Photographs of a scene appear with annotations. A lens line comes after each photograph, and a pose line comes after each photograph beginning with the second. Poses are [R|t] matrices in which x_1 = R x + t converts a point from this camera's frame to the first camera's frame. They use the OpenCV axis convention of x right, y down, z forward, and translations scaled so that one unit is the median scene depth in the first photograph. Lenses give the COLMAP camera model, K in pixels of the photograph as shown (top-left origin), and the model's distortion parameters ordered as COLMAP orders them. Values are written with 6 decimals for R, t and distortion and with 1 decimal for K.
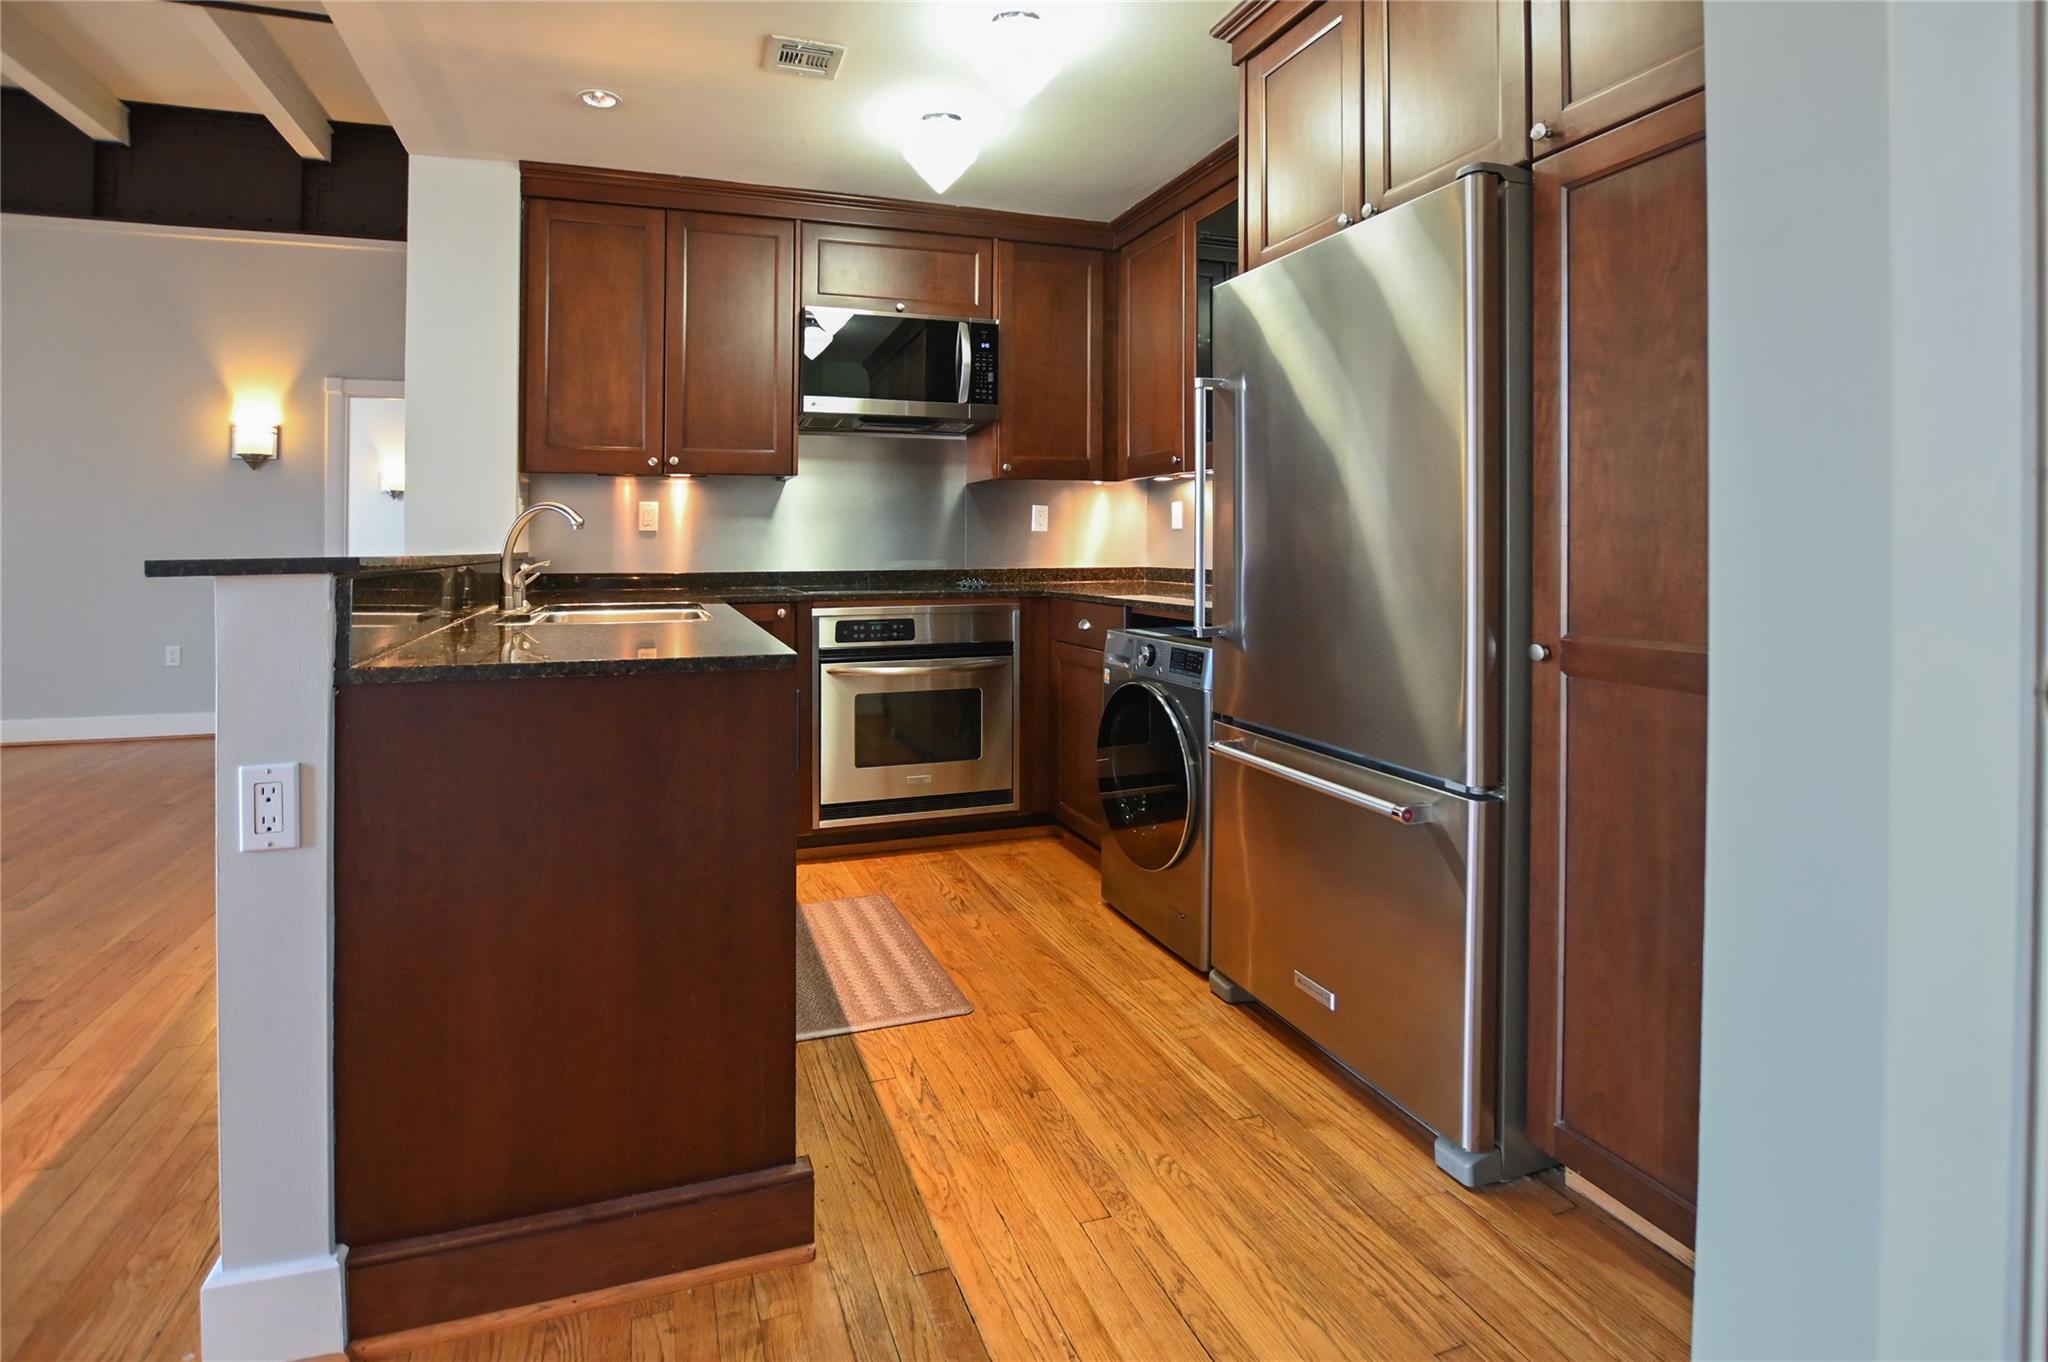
lens RADIAL K [[1014.2, 0, 969.1], [0, 1014.2, 535.8], [0, 0, 1]] dist [-0.021590, 0.000302]
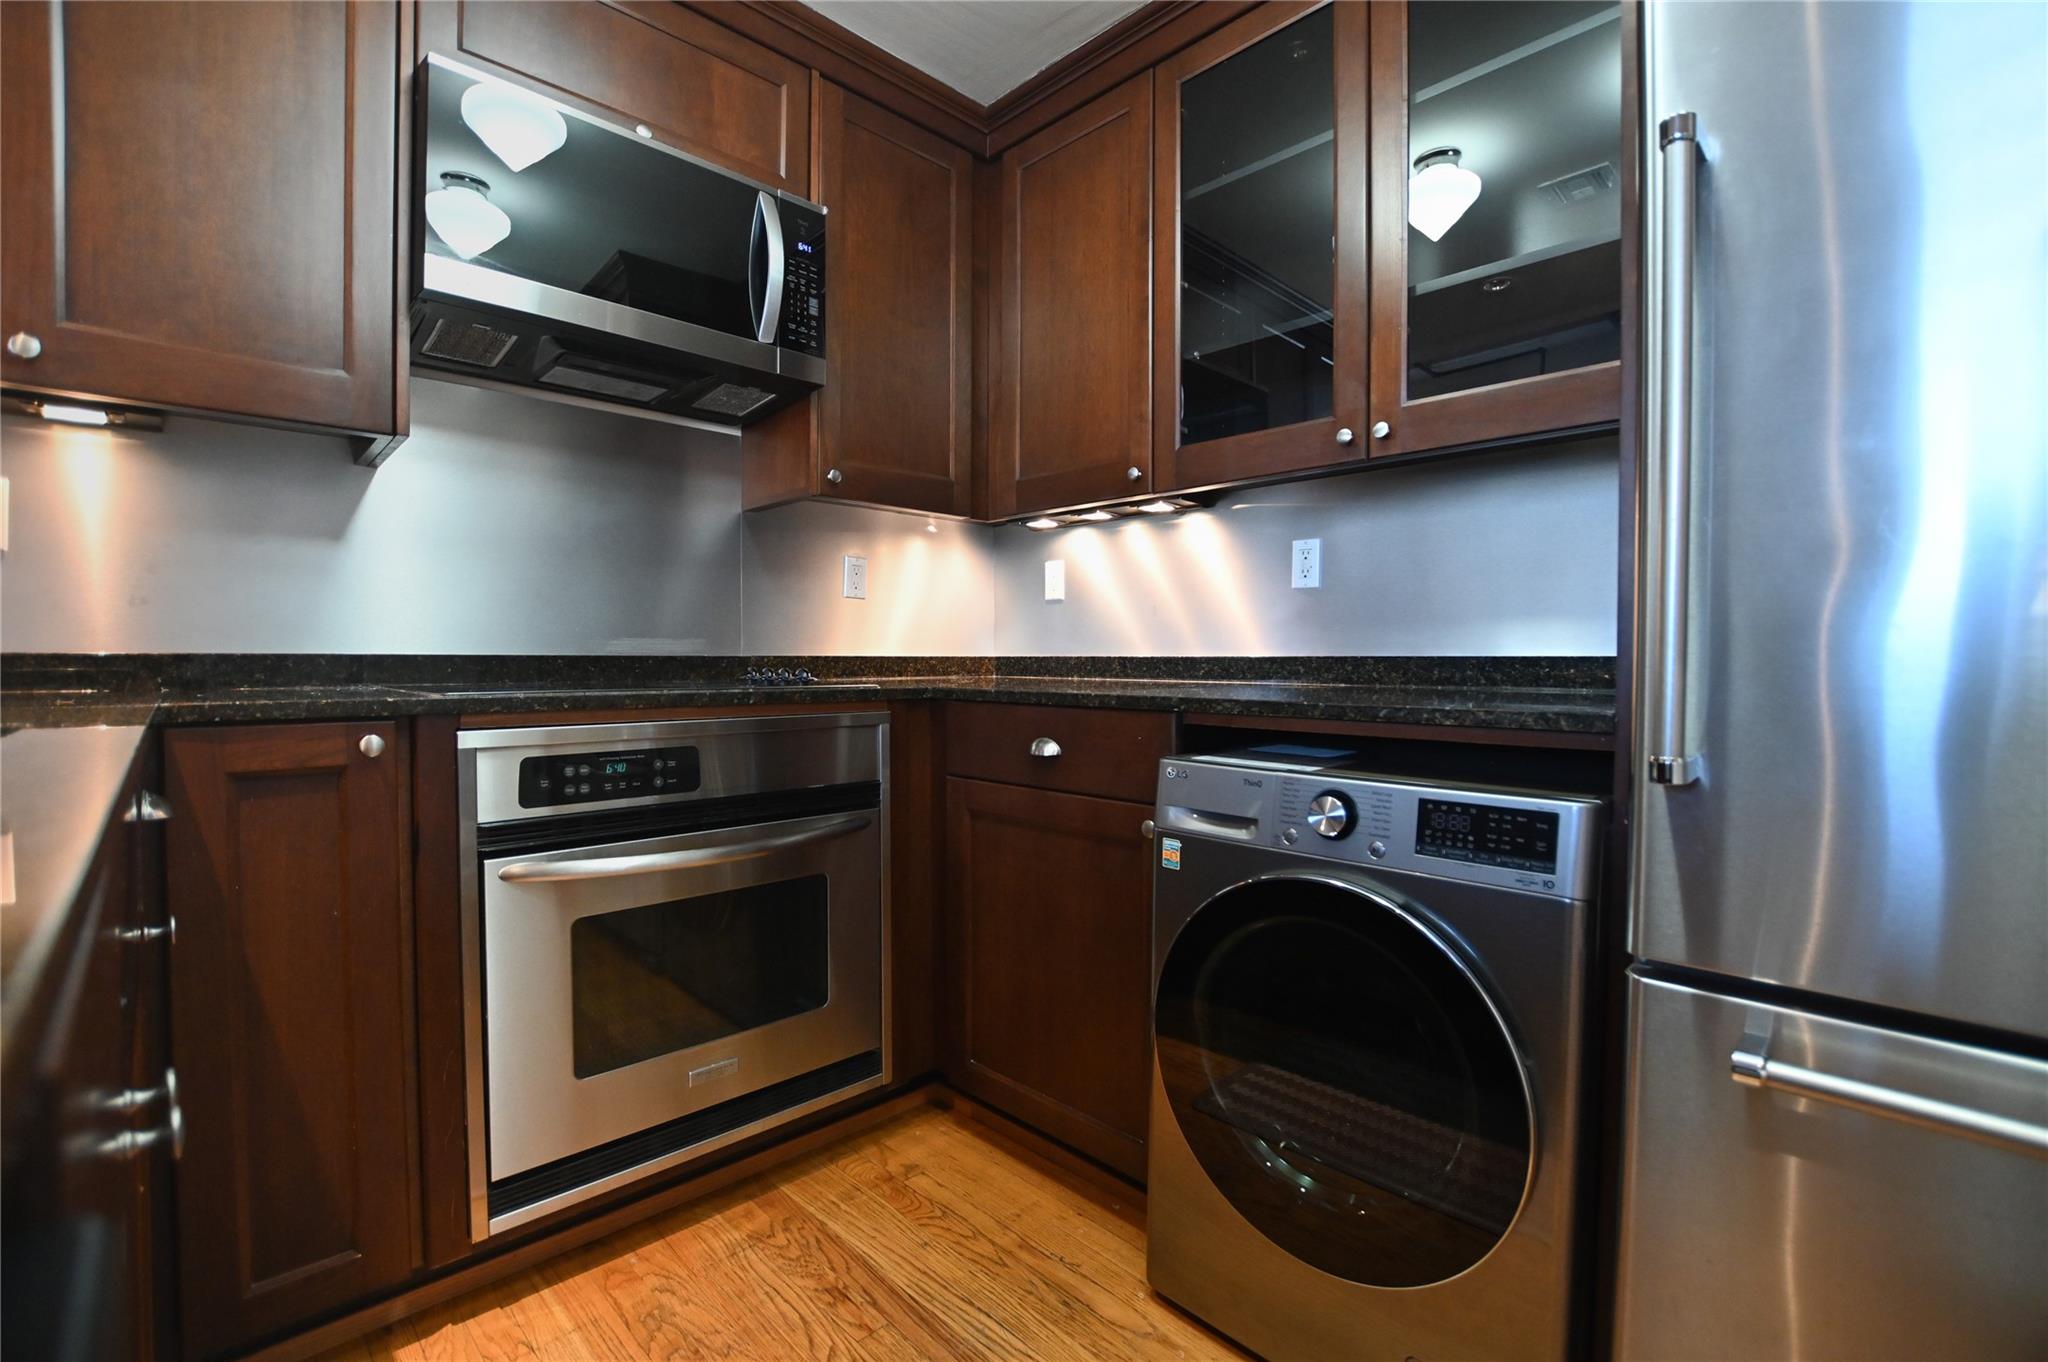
lens RADIAL K [[906.8, 0, 1019.3], [0, 906.8, 689.5], [0, 0, 1]] dist [-0.025773, -0.000137]
pose [[0.902040, -0.008484, 0.431570, -0.101352], [-0.010516, 0.999078, 0.041620, 0.034959], [-0.431525, -0.042081, 0.901119, 0.543823]]
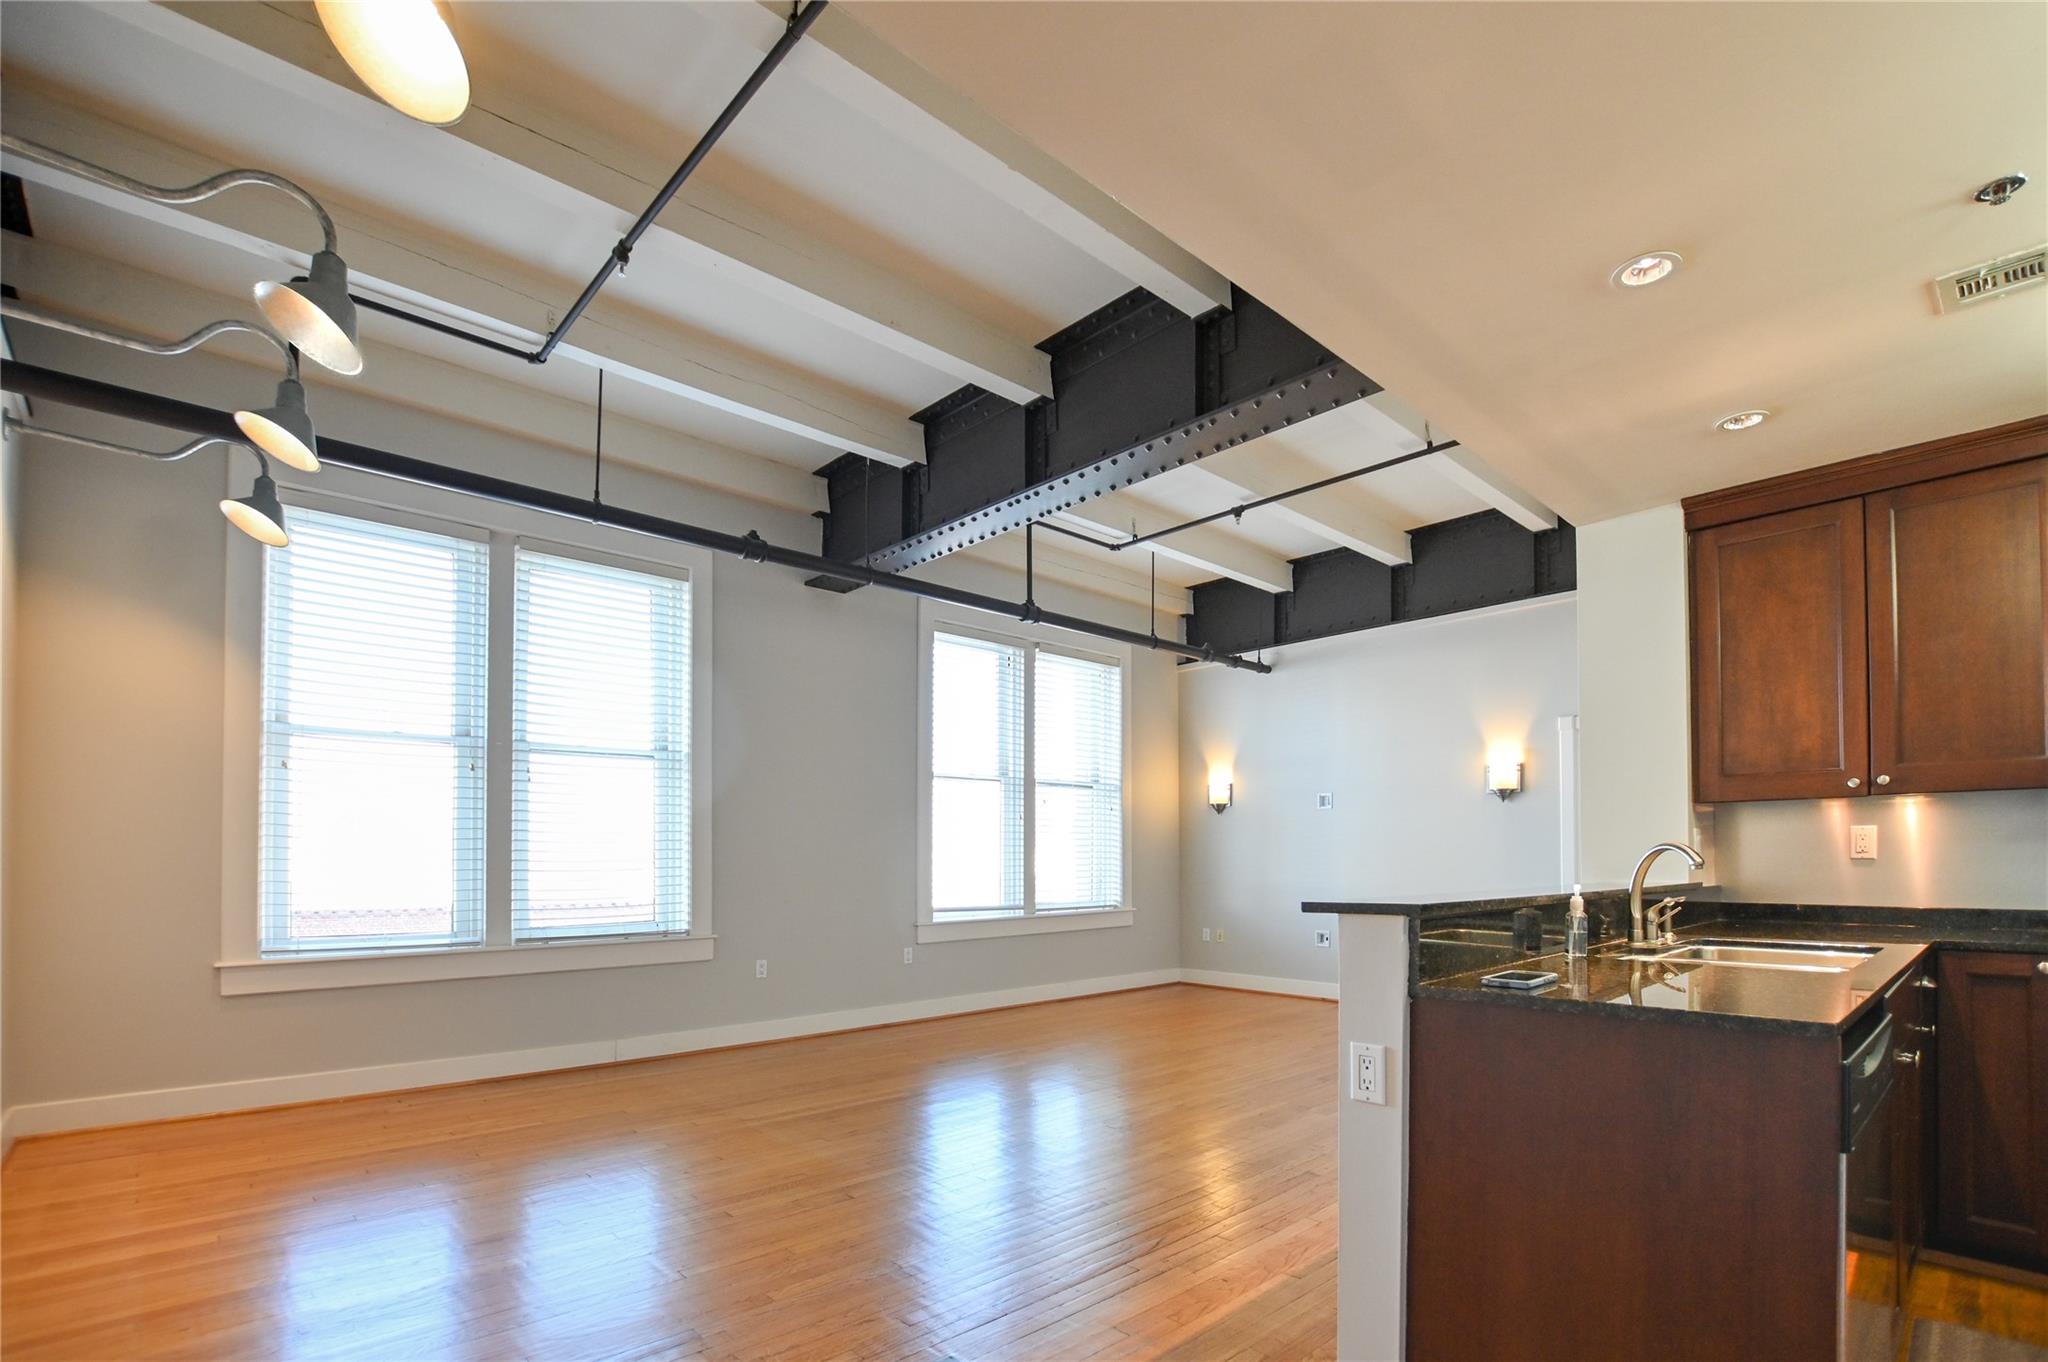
lens RADIAL K [[947.2, 0, 1018.8], [0, 947.2, 851.2], [0, 0, 1]] dist [-0.001292, -0.000057]
pose [[0.421066, -0.011009, -0.906963, 0.133509], [0.016602, 0.999852, -0.004429, -0.021783], [0.906878, -0.013192, 0.421187, -0.017572]]
